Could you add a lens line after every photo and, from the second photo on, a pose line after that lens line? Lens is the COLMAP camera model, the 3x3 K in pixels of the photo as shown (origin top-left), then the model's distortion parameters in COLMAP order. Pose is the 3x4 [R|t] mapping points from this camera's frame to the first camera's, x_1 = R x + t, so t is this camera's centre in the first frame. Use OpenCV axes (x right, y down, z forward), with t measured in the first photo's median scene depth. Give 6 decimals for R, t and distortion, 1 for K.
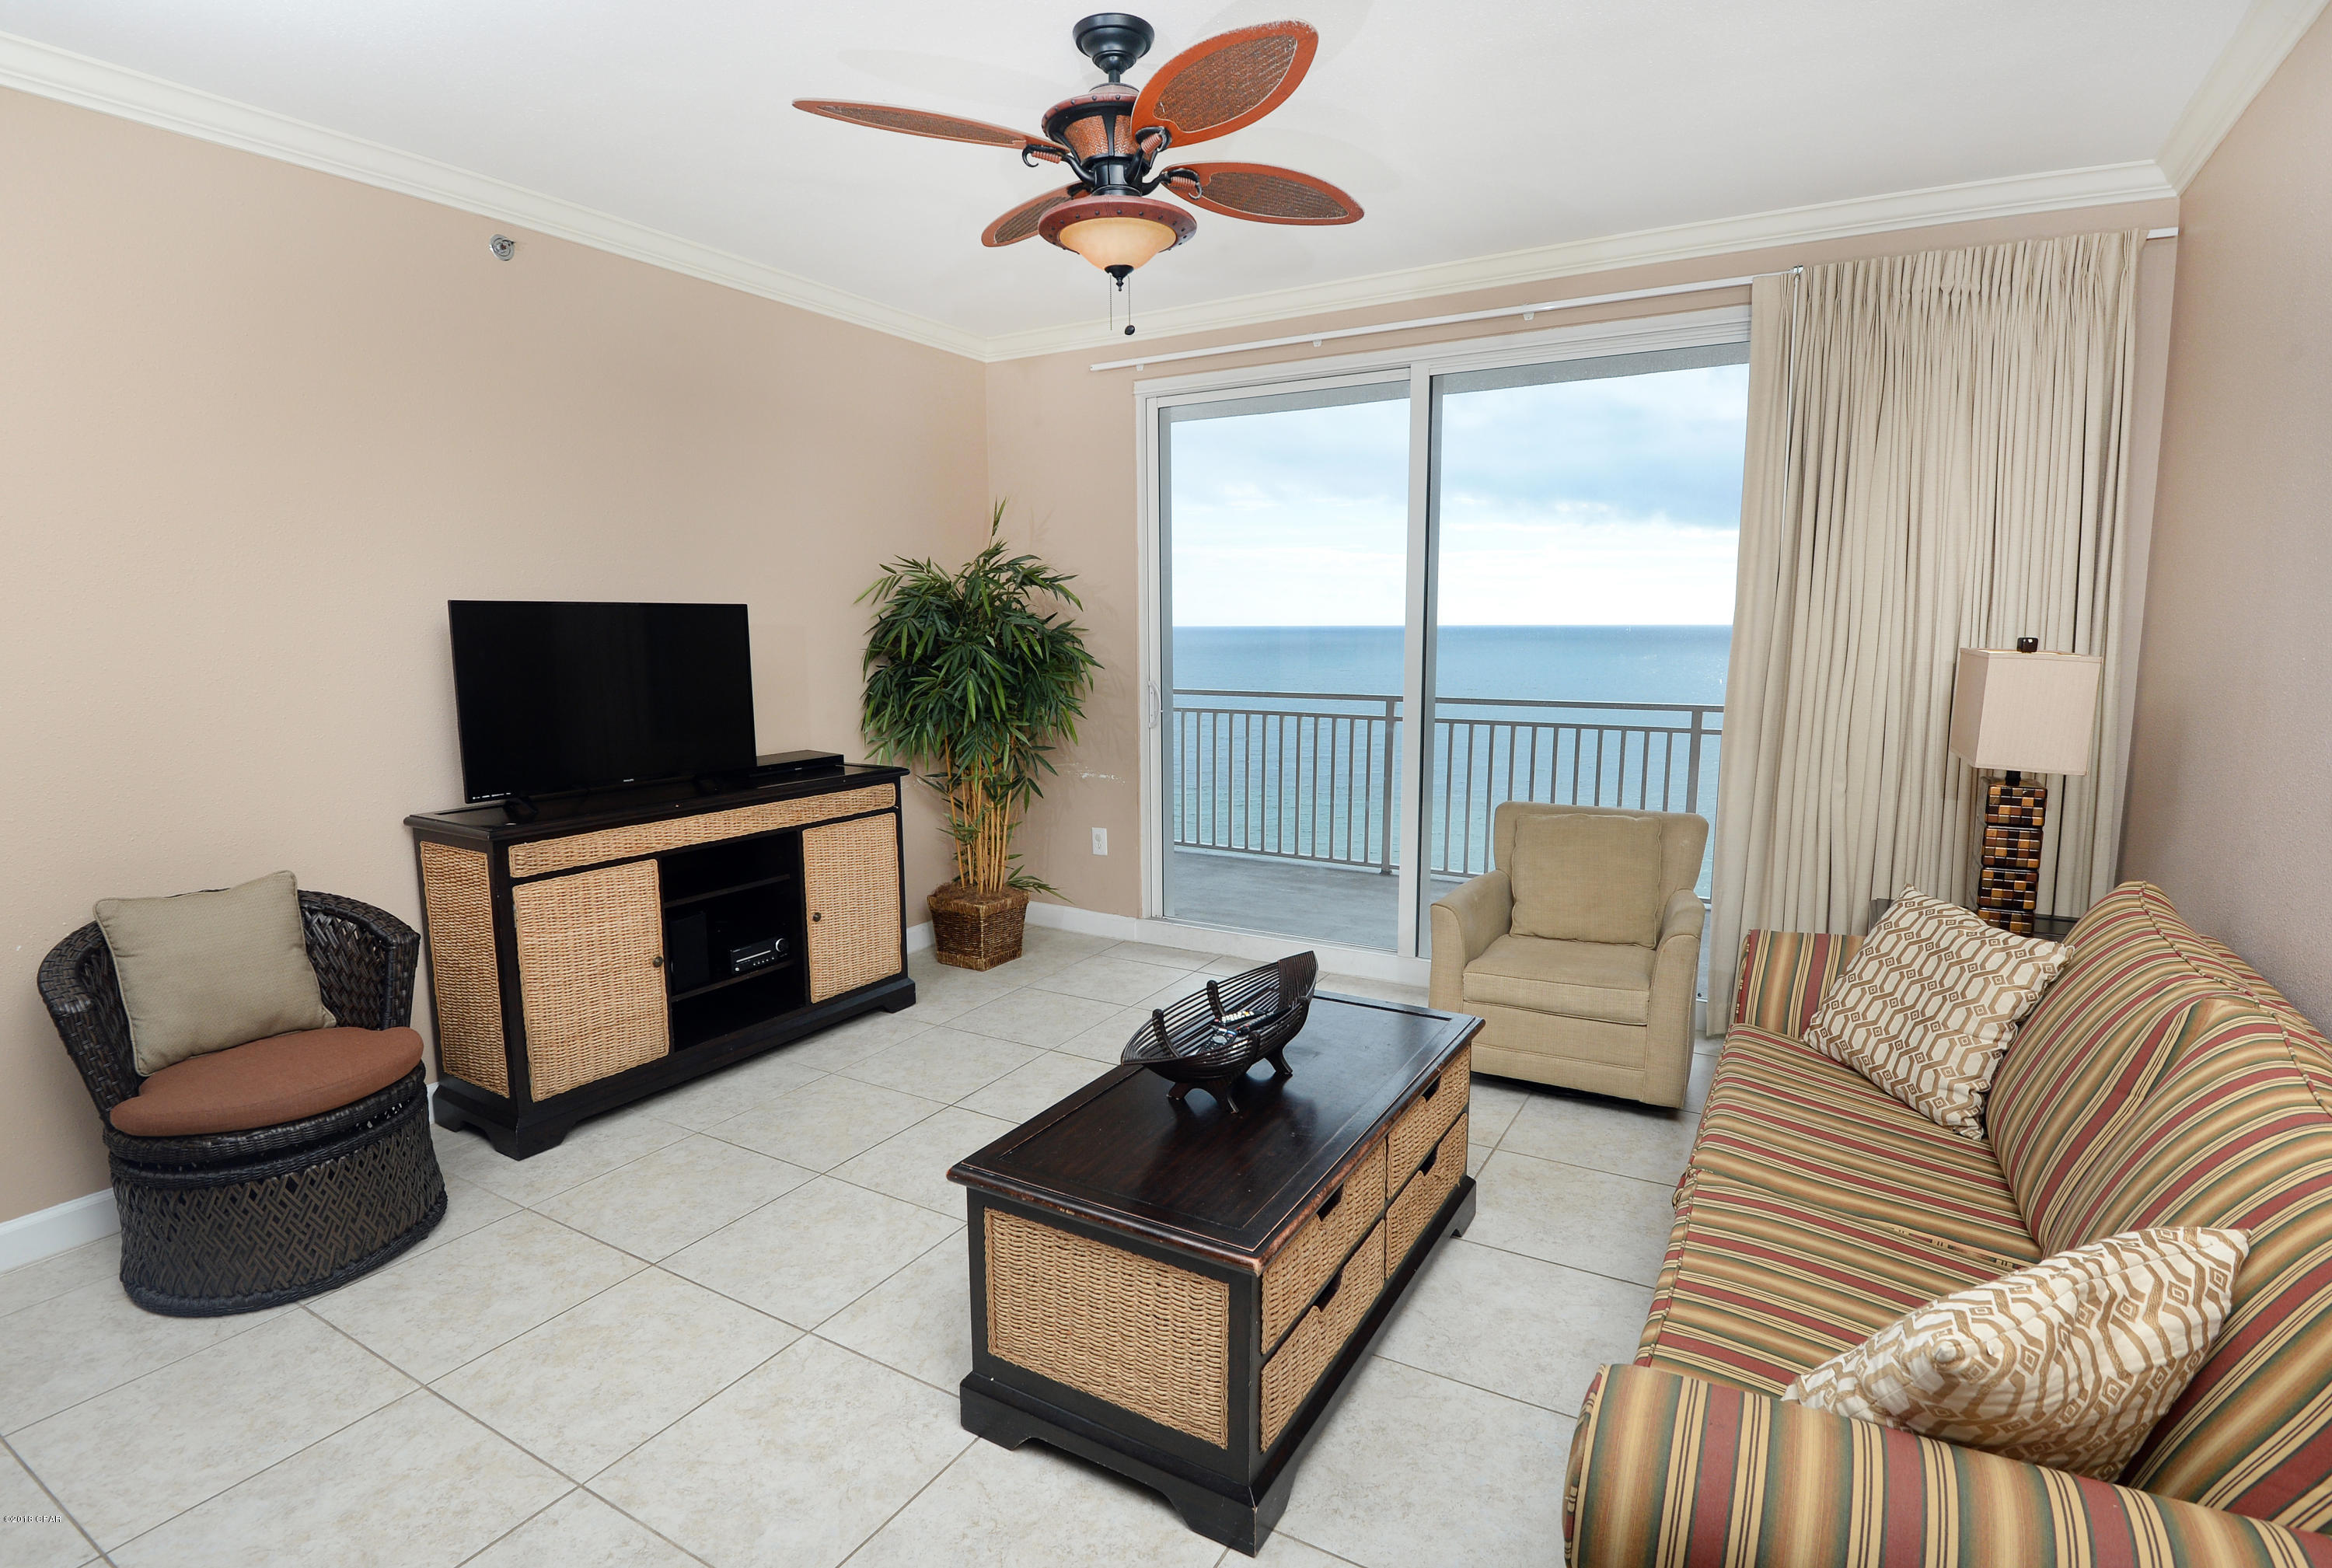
lens RADIAL K [[1150.2, 0, 1181.1], [0, 1150.2, 783.5], [0, 0, 1]] dist [-0.014928, -0.006463]
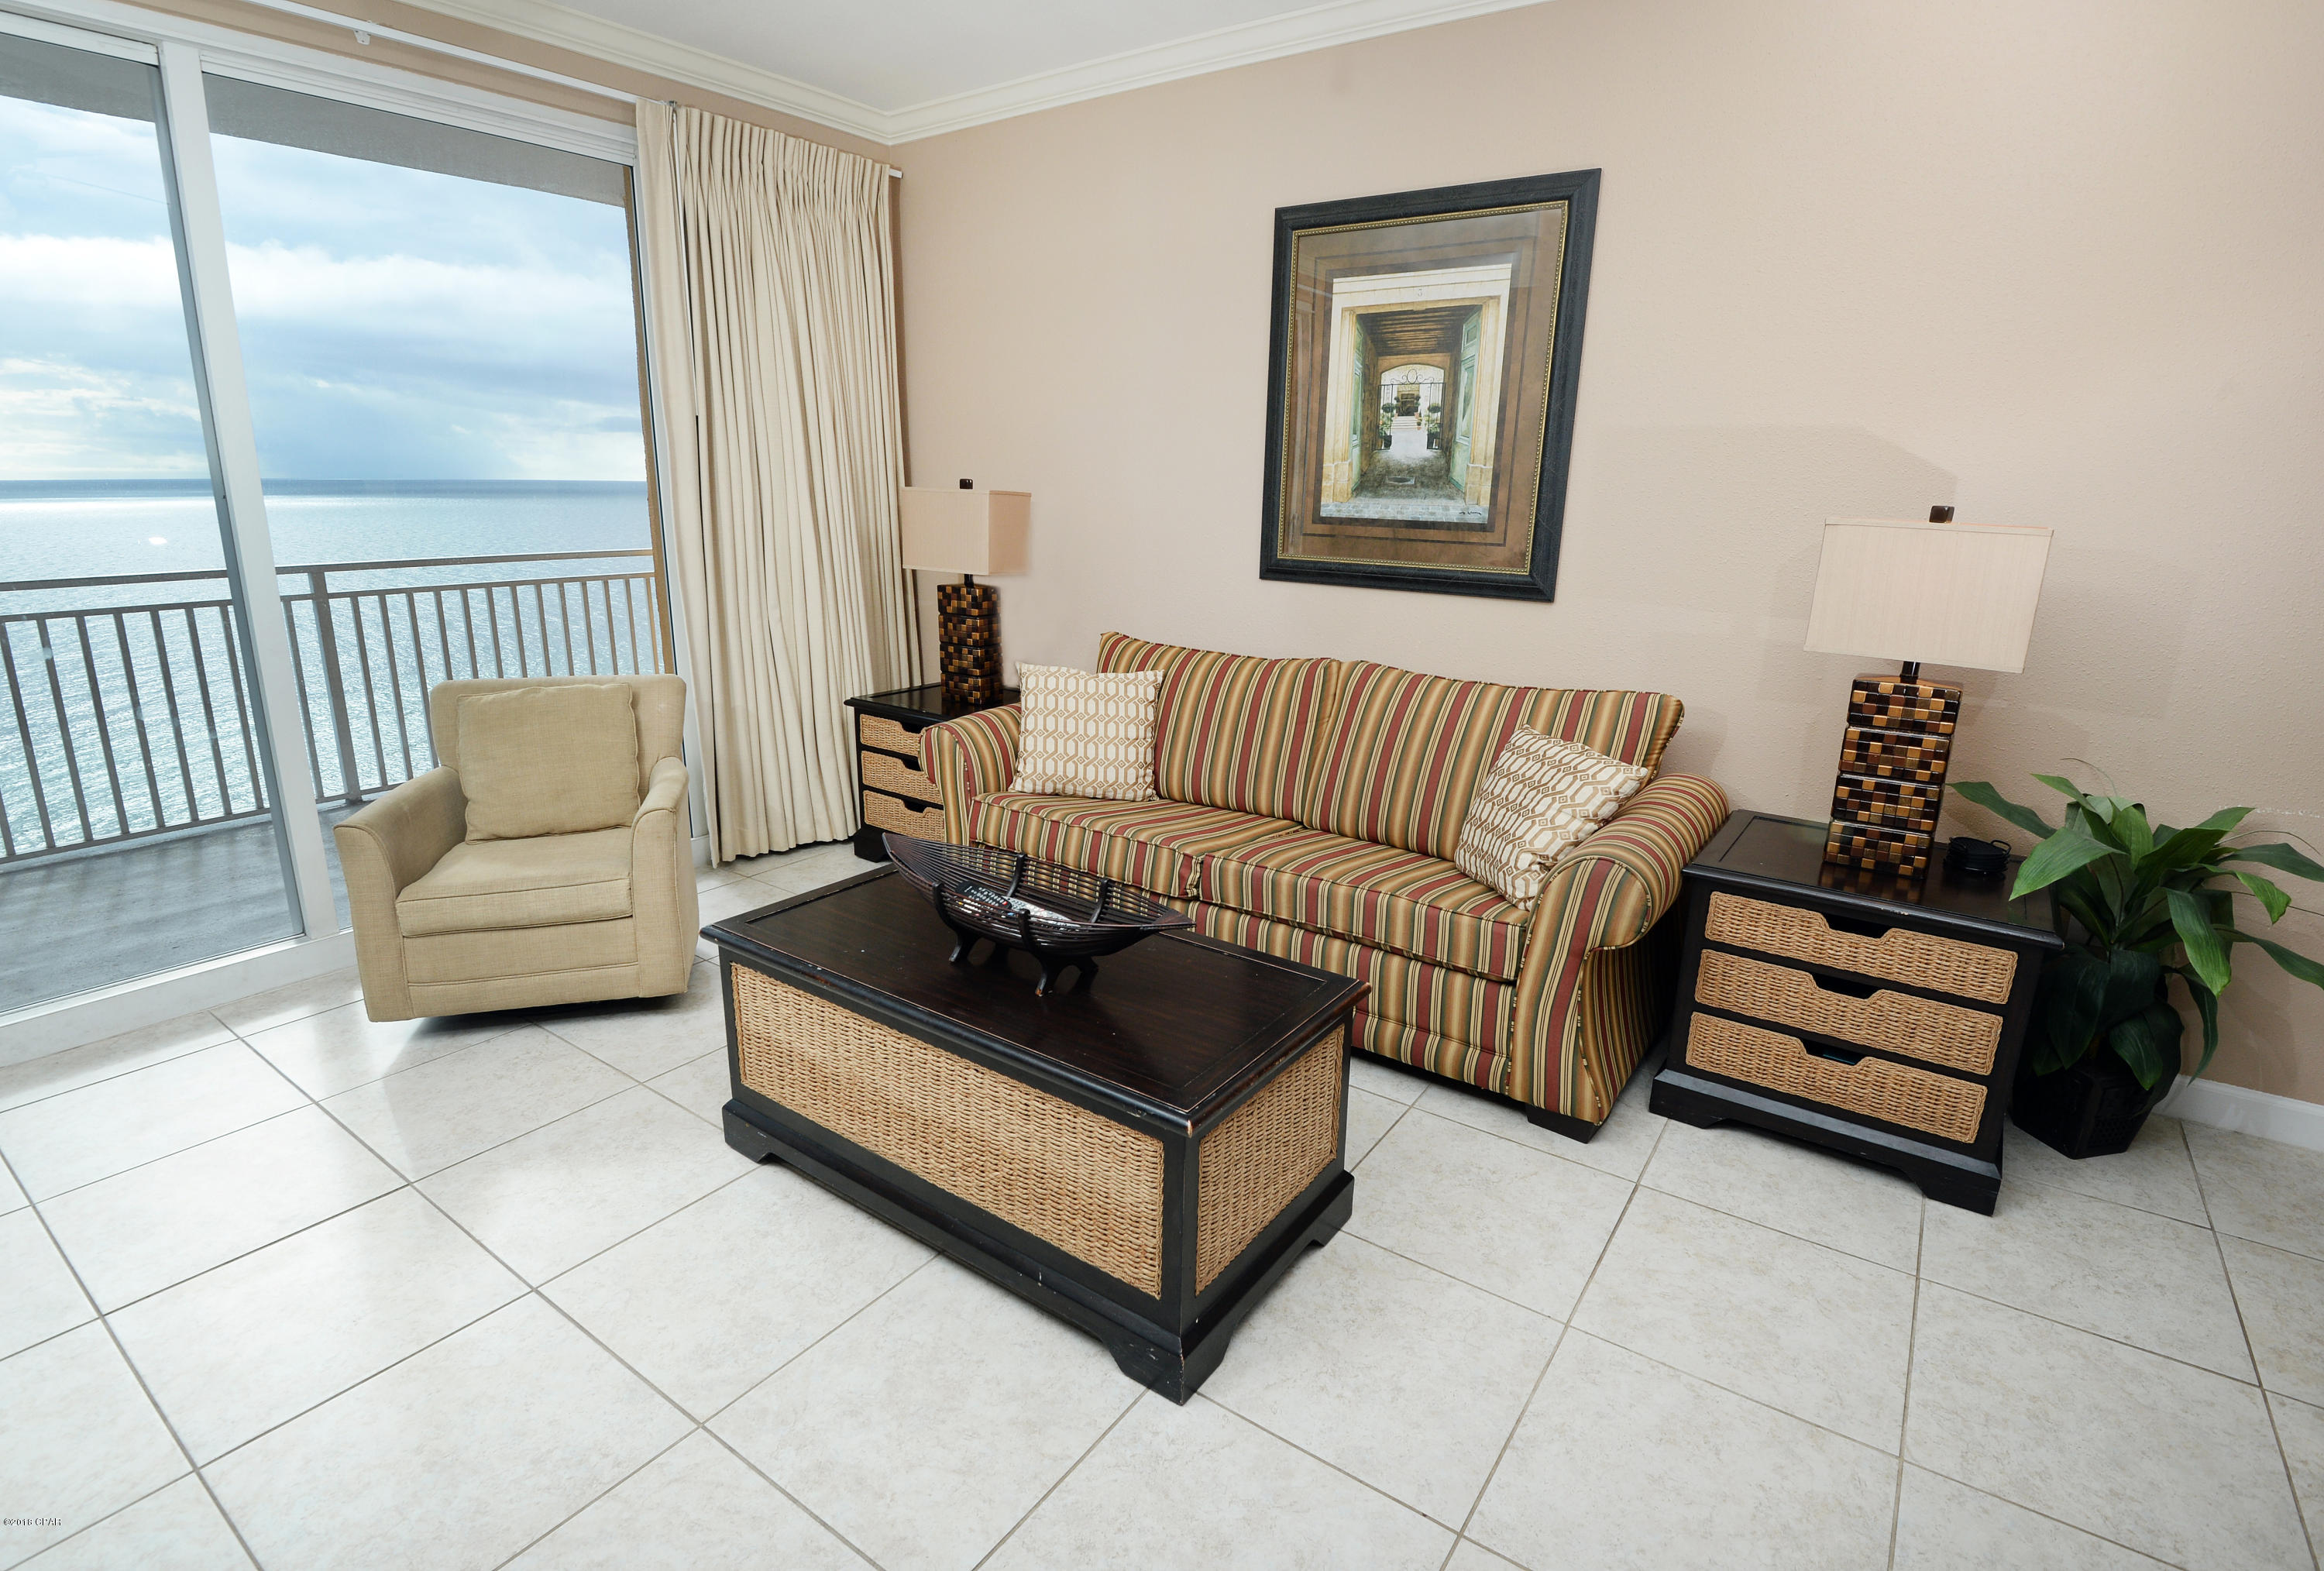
lens RADIAL K [[1139.8, 0, 1169.1], [0, 1139.8, 801.5], [0, 0, 1]] dist [-0.031557, -0.000639]
pose [[0.111100, -0.251786, 0.961385, -0.556762], [0.115843, 0.964060, 0.239100, -0.042815], [-0.987035, 0.084806, 0.136275, 0.505959]]
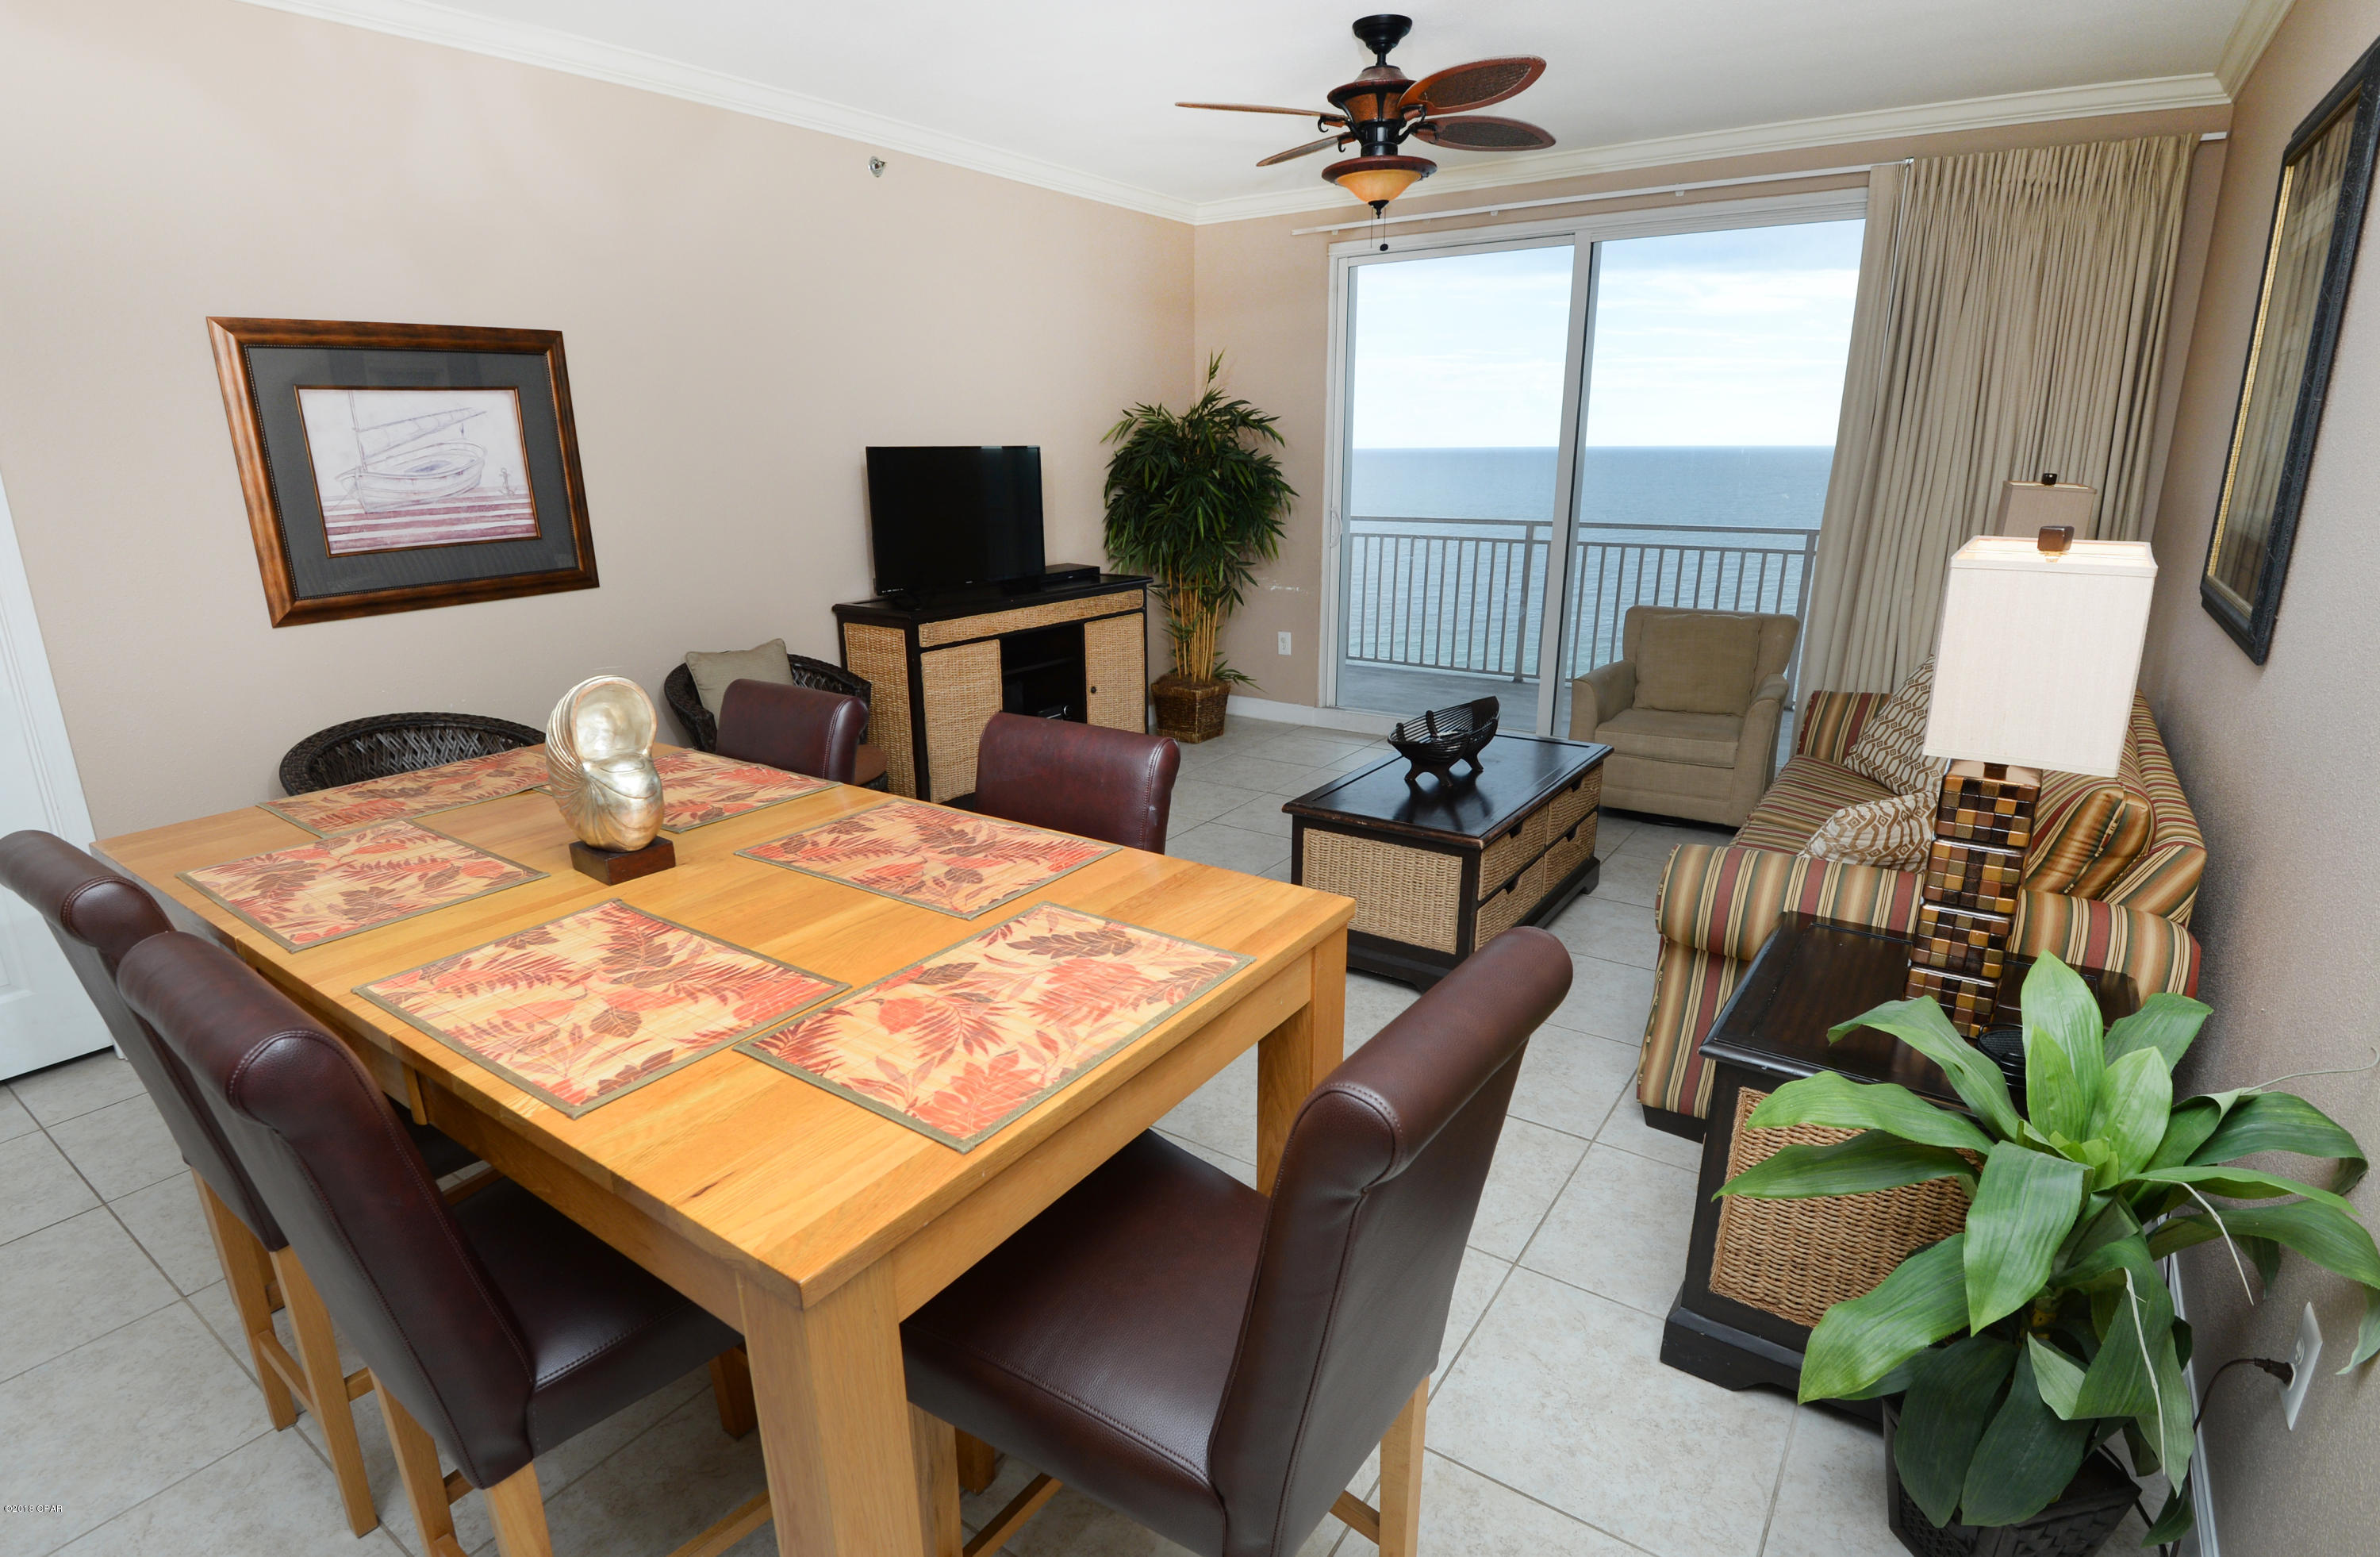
lens RADIAL K [[1189.6, 0, 1158.2], [0, 1189.6, 804.5], [0, 0, 1]] dist [-0.013087, -0.008344]
pose [[0.995562, 0.020363, -0.091879, -0.133679], [-0.006091, 0.988205, 0.153017, 0.043378], [0.093911, -0.151779, 0.983943, -0.426282]]
